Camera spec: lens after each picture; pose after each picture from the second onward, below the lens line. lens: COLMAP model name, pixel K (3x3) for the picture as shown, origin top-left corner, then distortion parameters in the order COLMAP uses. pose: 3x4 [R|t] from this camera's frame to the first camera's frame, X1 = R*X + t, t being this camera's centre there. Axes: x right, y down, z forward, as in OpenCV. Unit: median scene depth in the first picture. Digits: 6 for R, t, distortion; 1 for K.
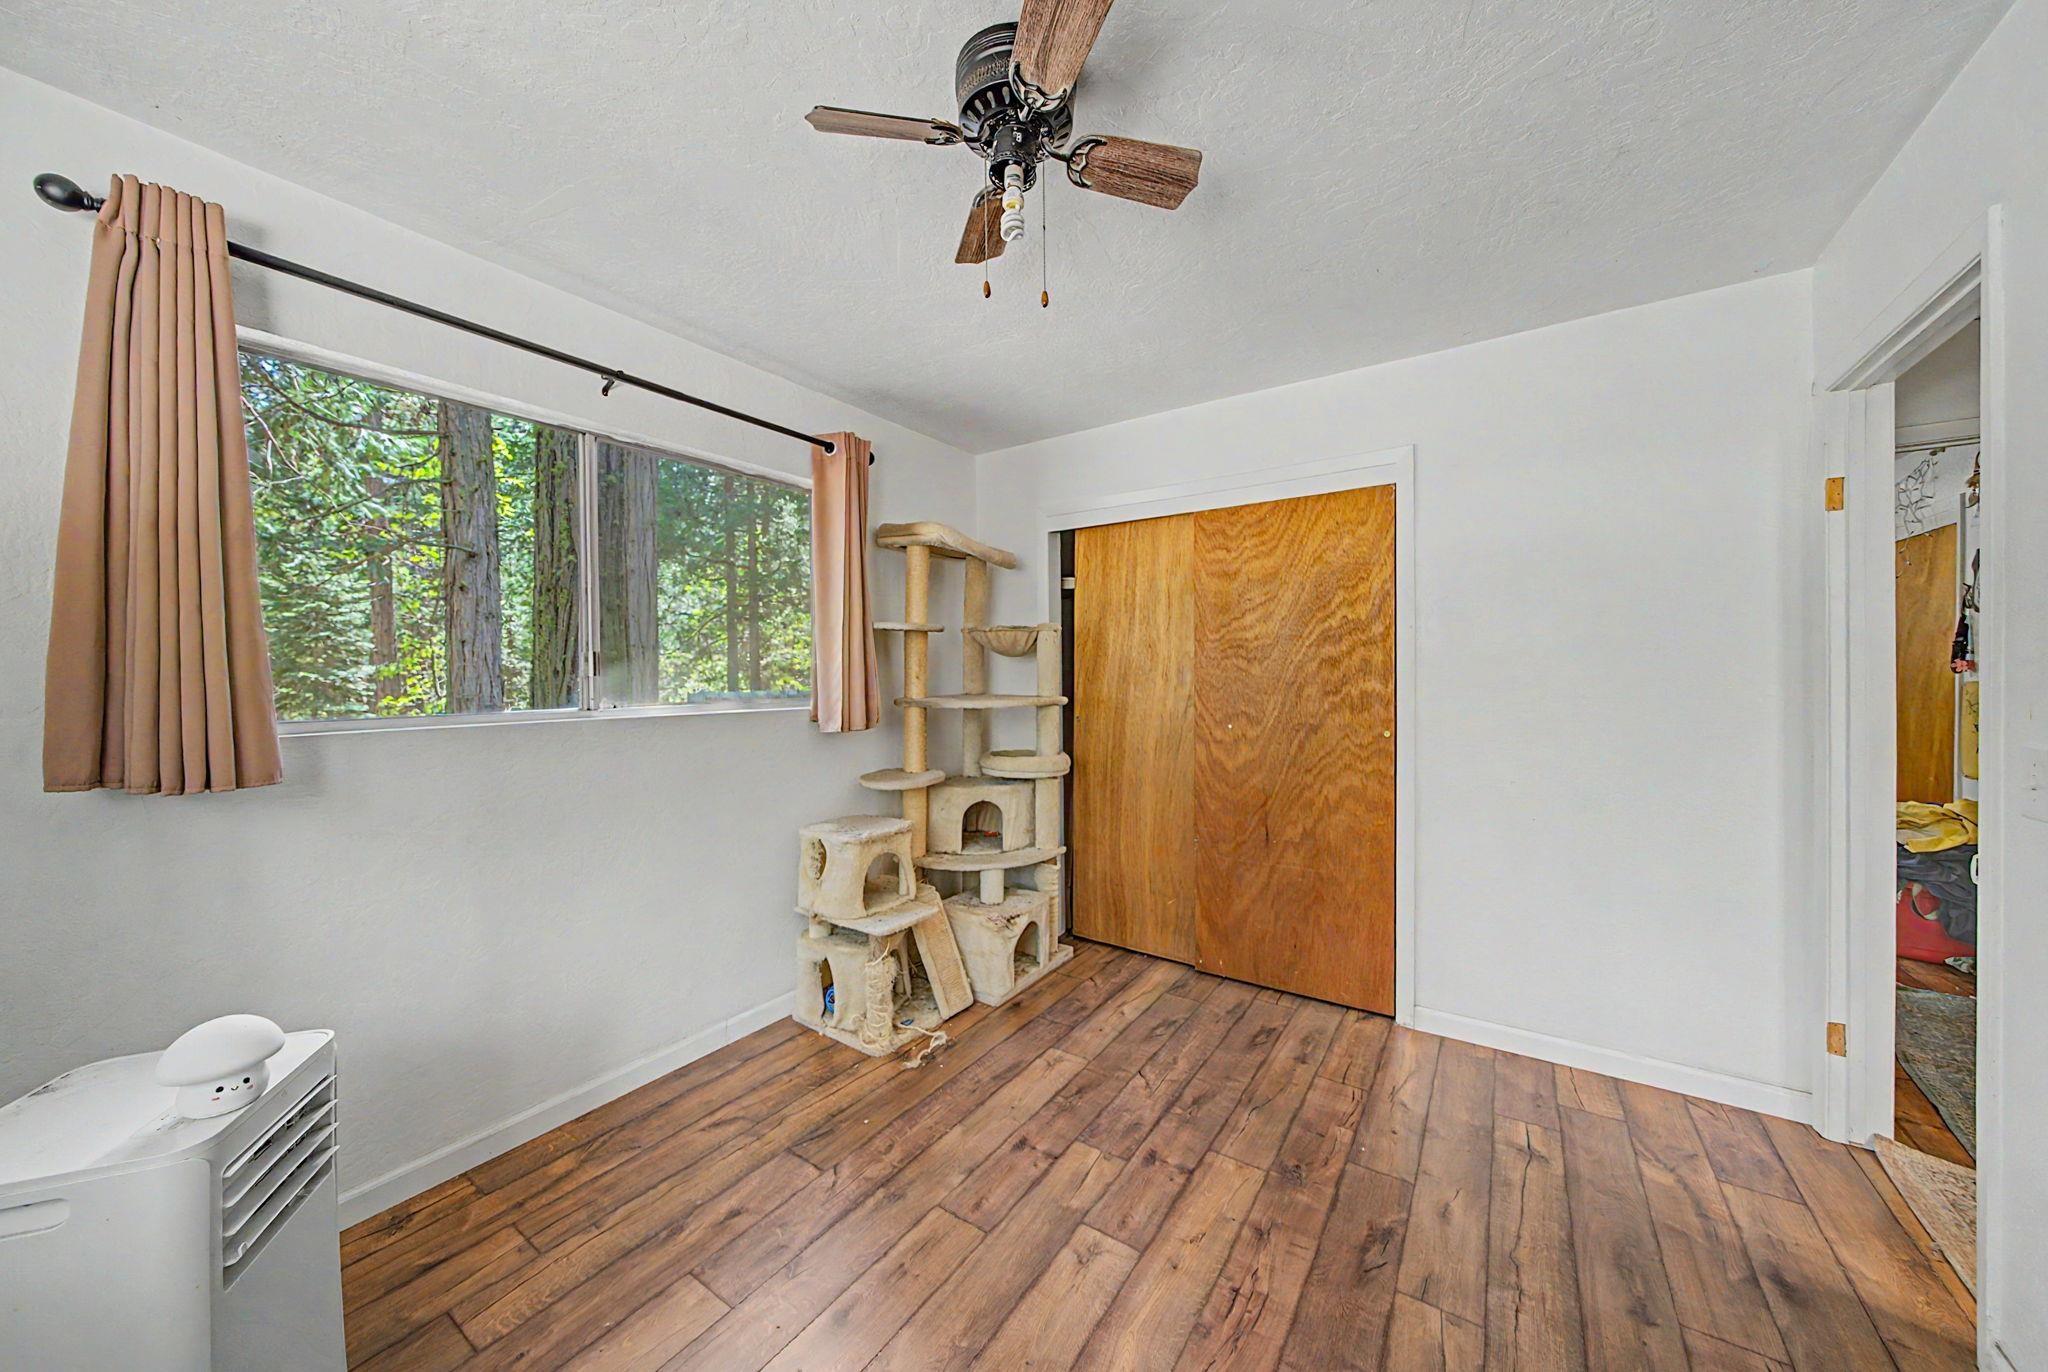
lens RADIAL K [[734.0, 0, 1035.6], [0, 734.0, 664.7], [0, 0, 1]] dist [-0.001823, 0.000269]
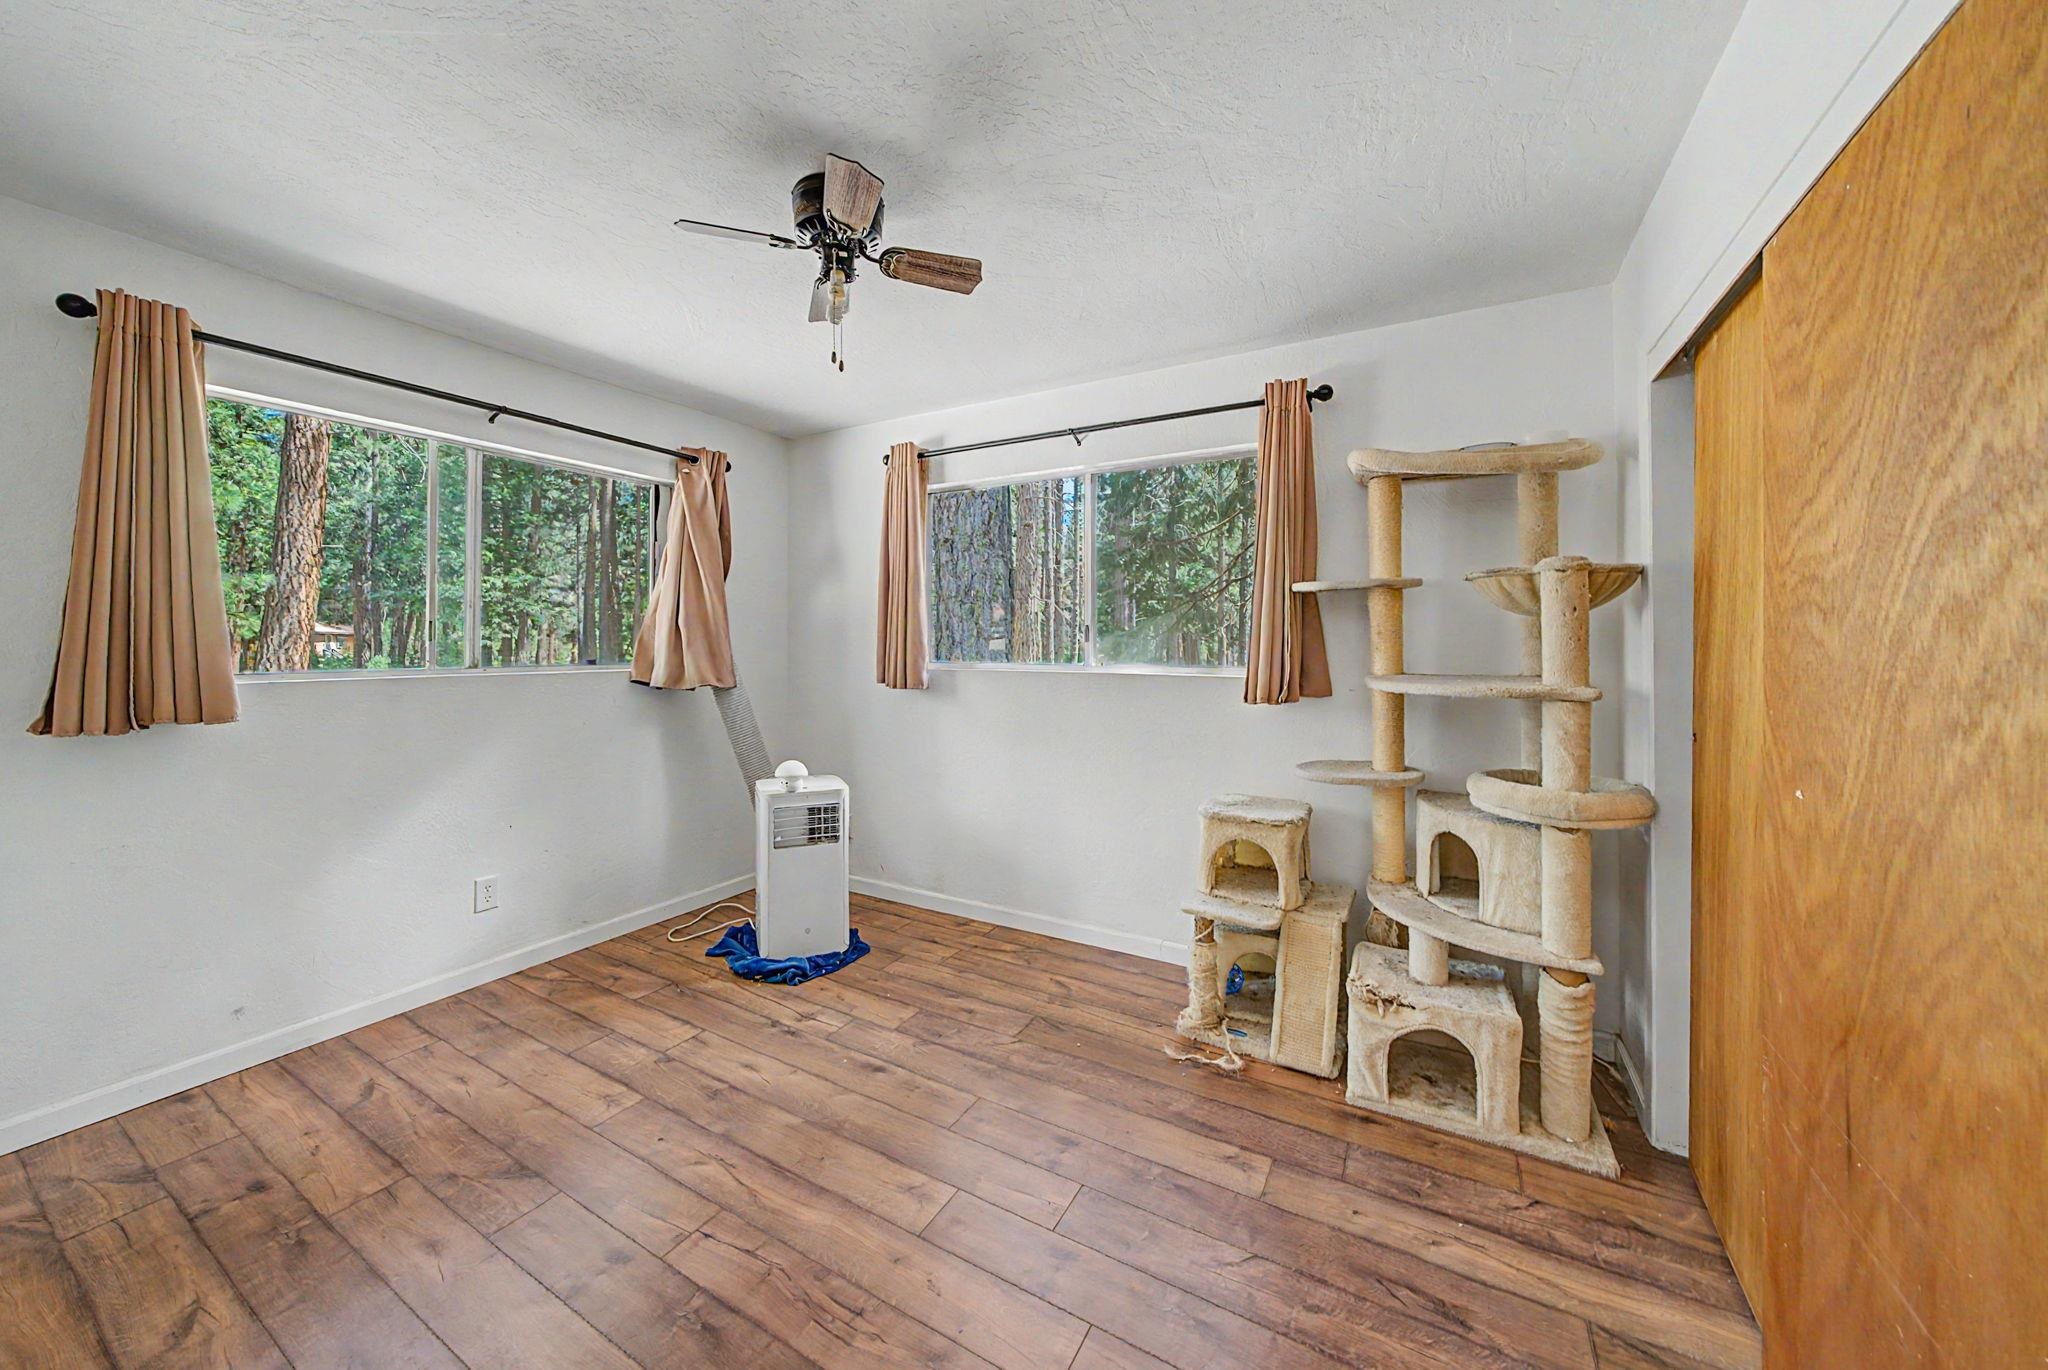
lens RADIAL K [[758.7, 0, 1015.3], [0, 758.7, 625.8], [0, 0, 1]] dist [-0.002279, -0.000075]
pose [[0.037358, -0.012483, -0.999224, 0.772263], [0.007874, 0.999895, -0.012197, 0.000395], [0.999271, -0.007412, 0.037453, 0.723330]]
